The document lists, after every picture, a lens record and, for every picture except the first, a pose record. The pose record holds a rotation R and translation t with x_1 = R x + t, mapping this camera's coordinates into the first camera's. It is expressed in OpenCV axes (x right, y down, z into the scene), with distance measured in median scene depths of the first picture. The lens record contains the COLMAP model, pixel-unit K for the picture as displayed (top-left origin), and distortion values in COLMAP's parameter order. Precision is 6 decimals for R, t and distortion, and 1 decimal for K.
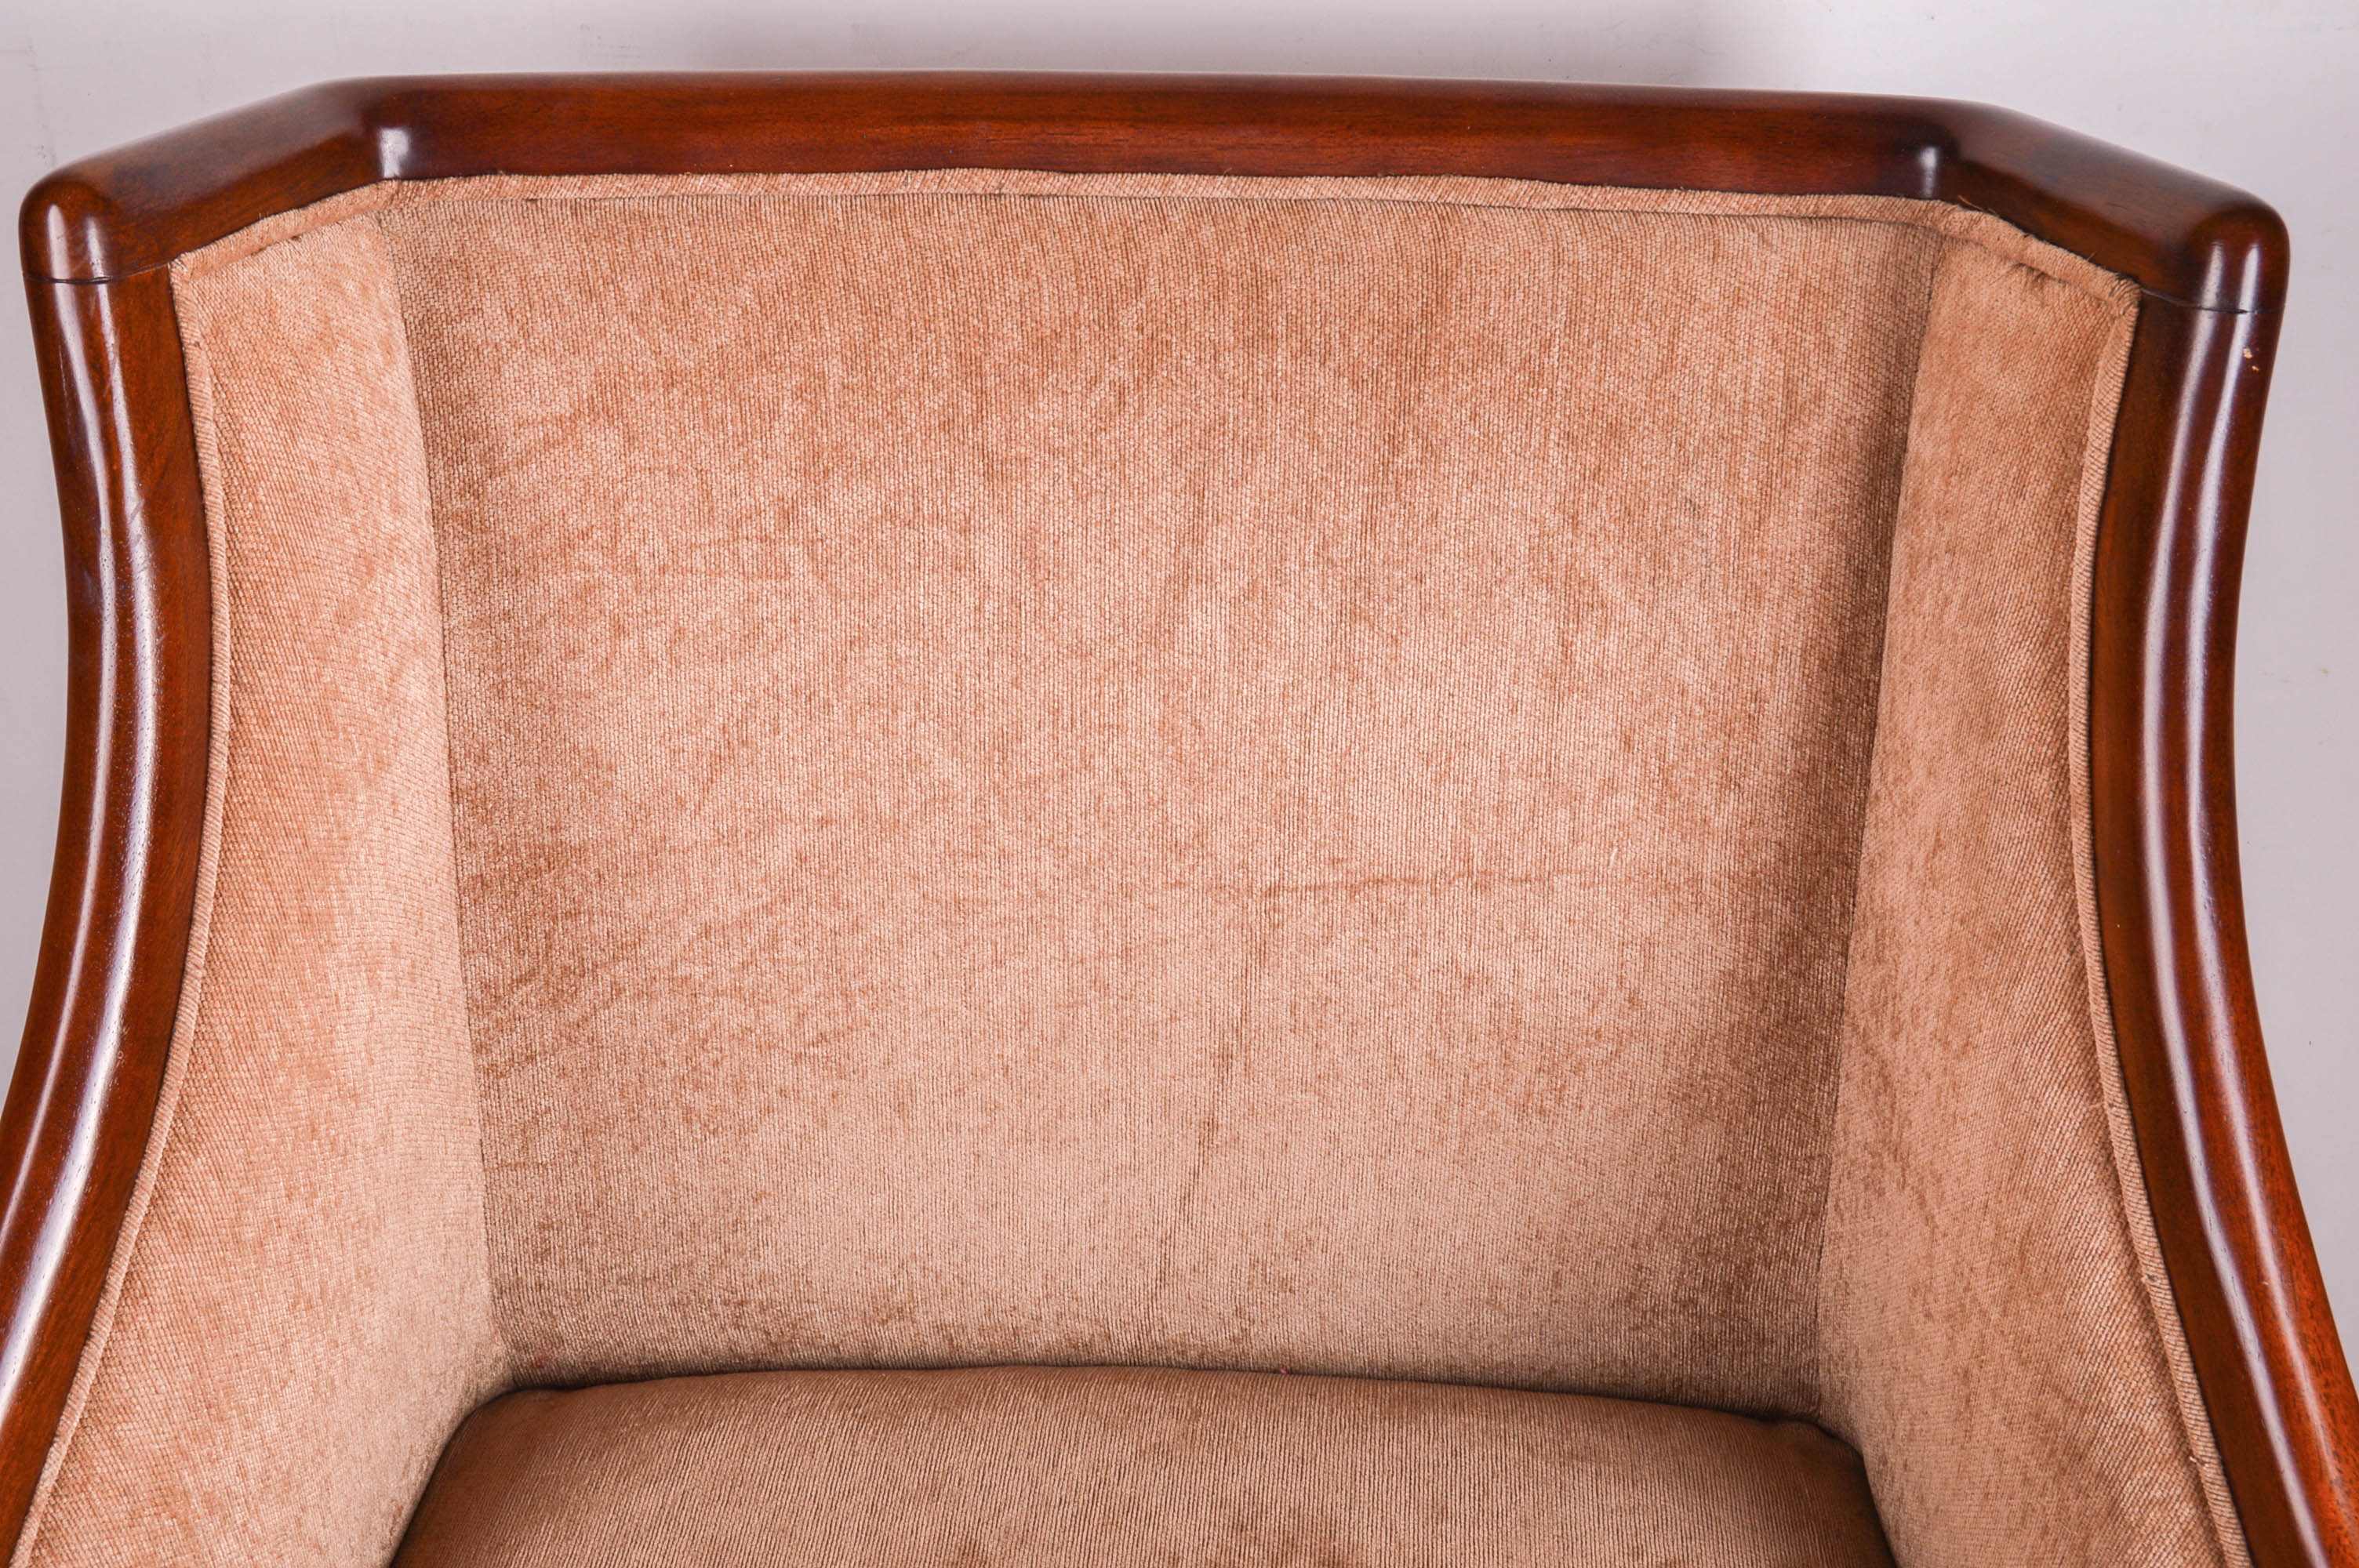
lens RADIAL K [[3136.2, 0, 1178.7], [0, 3136.2, 782.3], [0, 0, 1]] dist [-0.017169, 0.000000]
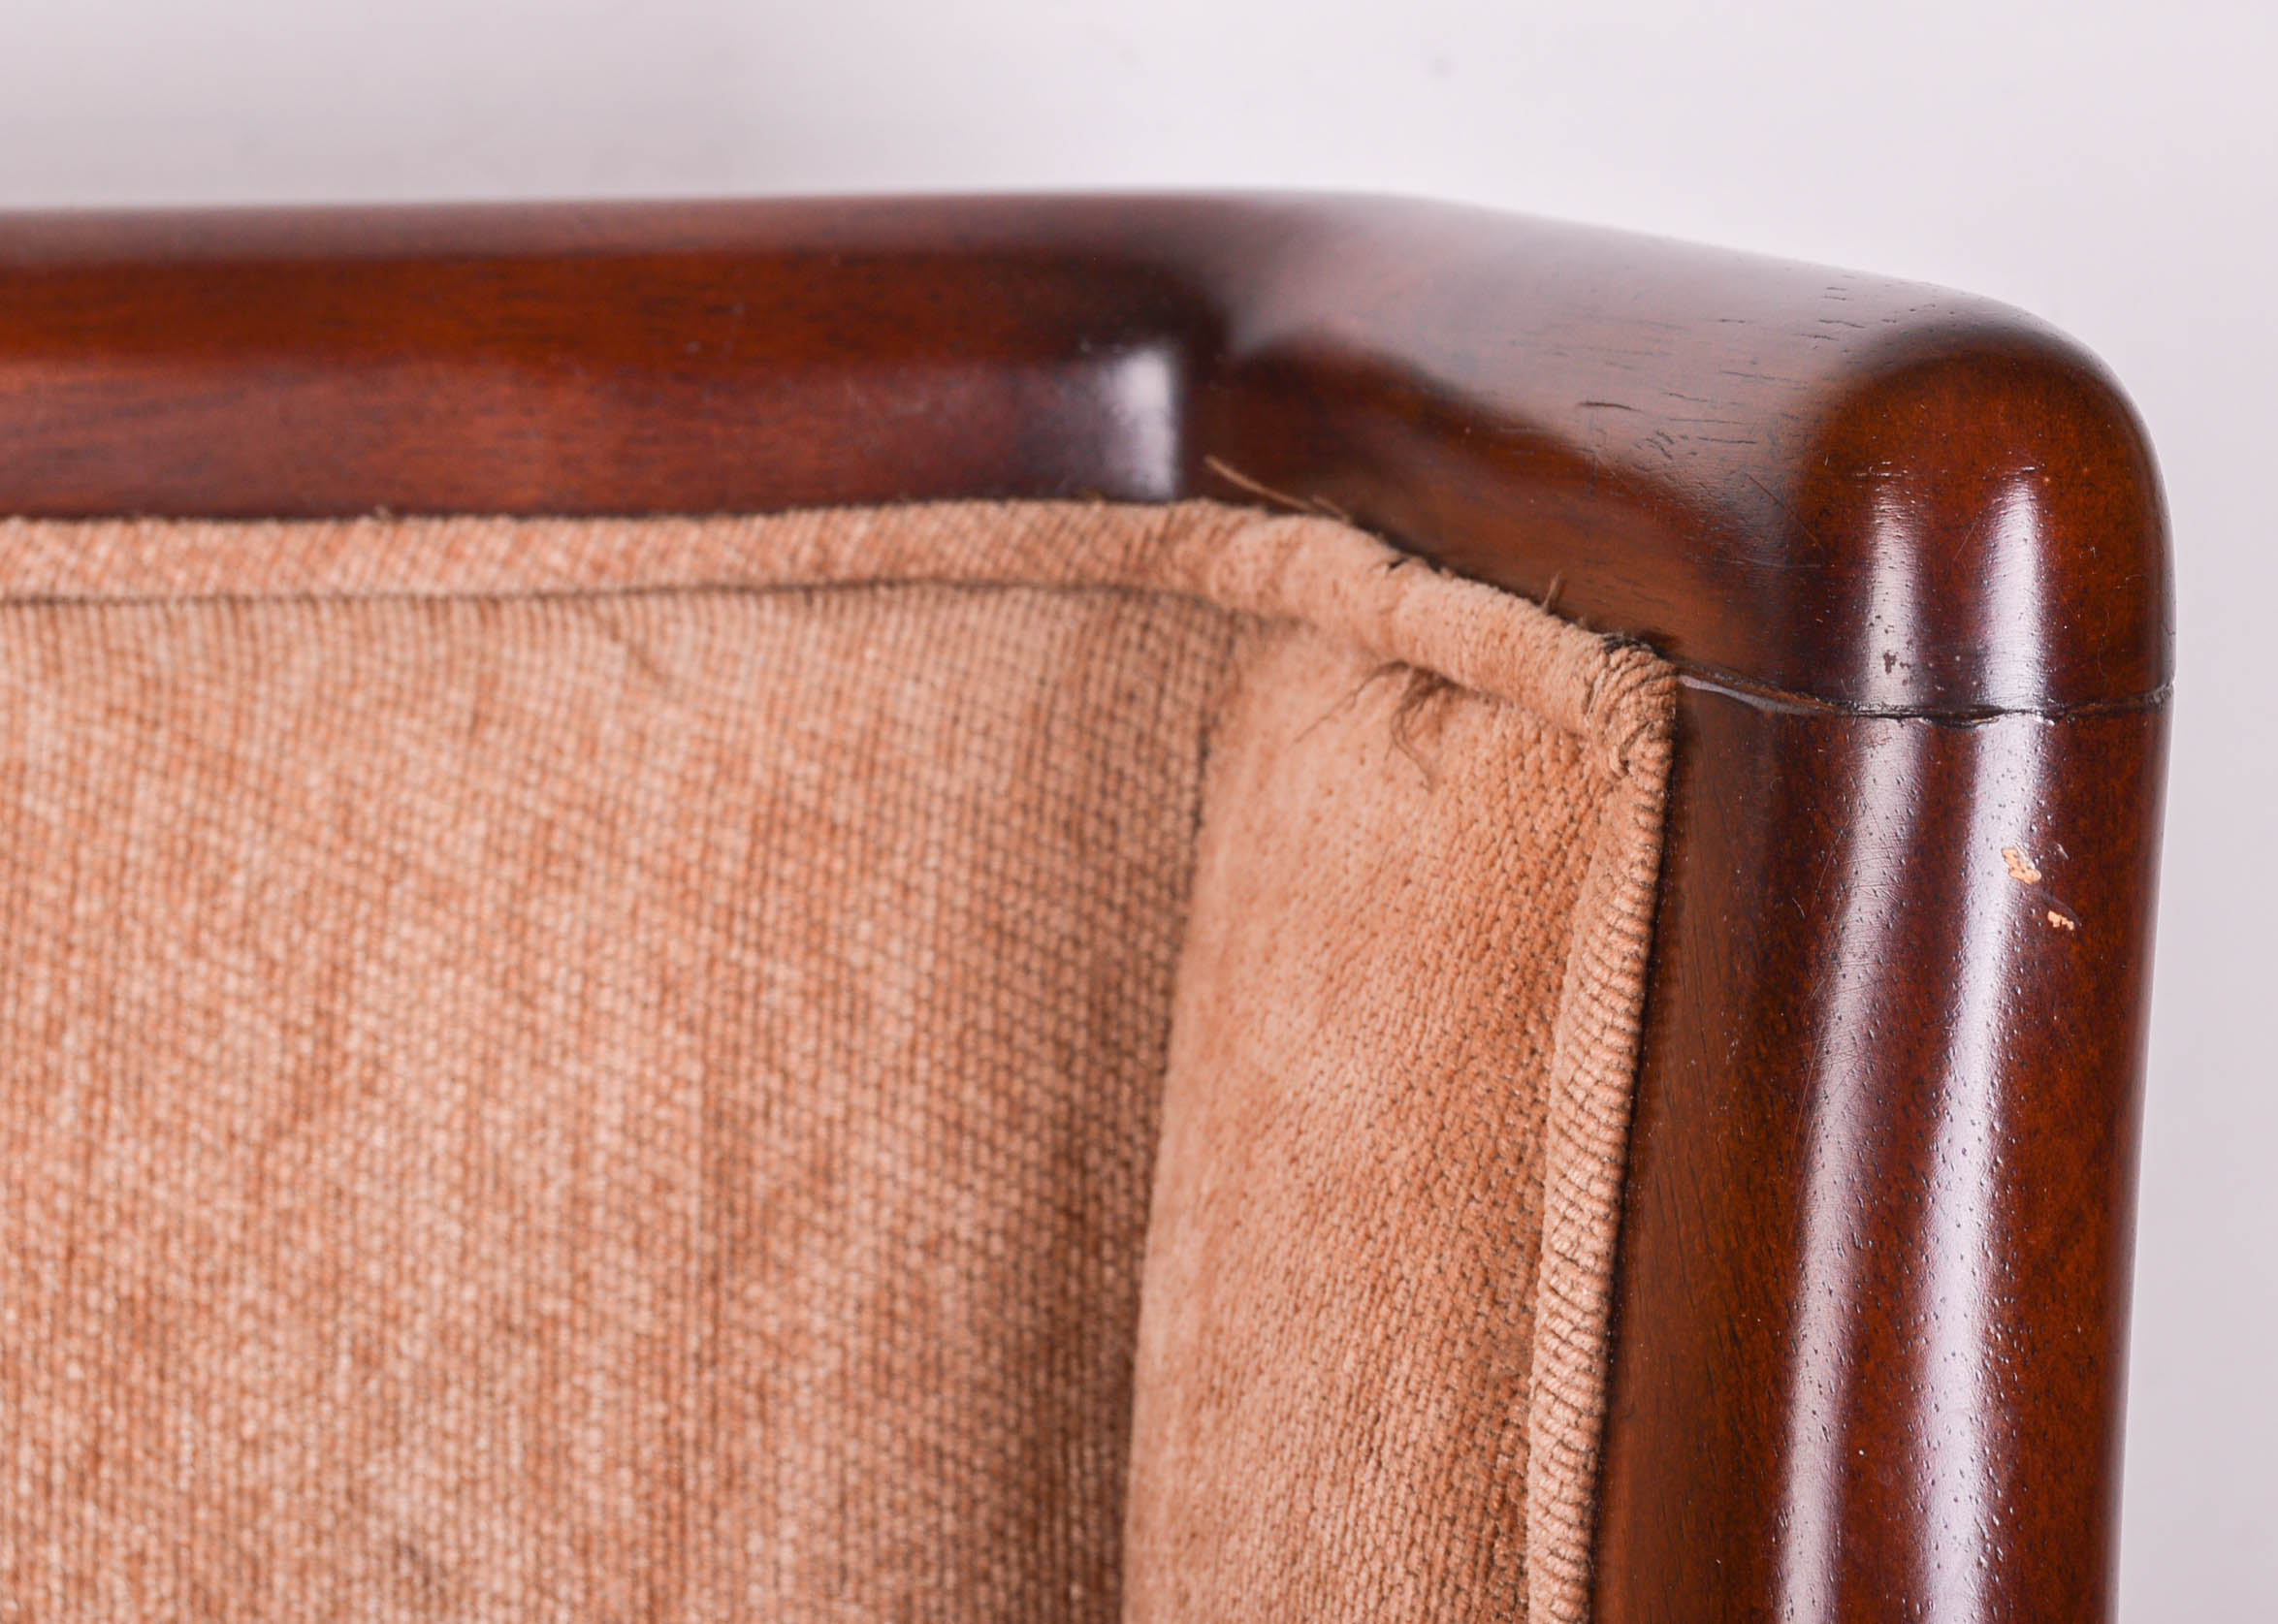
lens RADIAL K [[7075.9, 0, 1139.2], [0, 7075.9, 812.2], [0, 0, 1]] dist [-0.039577, 0.000000]
pose [[0.998537, -0.043992, 0.031455, 0.213664], [0.049829, 0.974454, -0.218988, -0.010361], [-0.021017, 0.220235, 0.975220, 0.351436]]
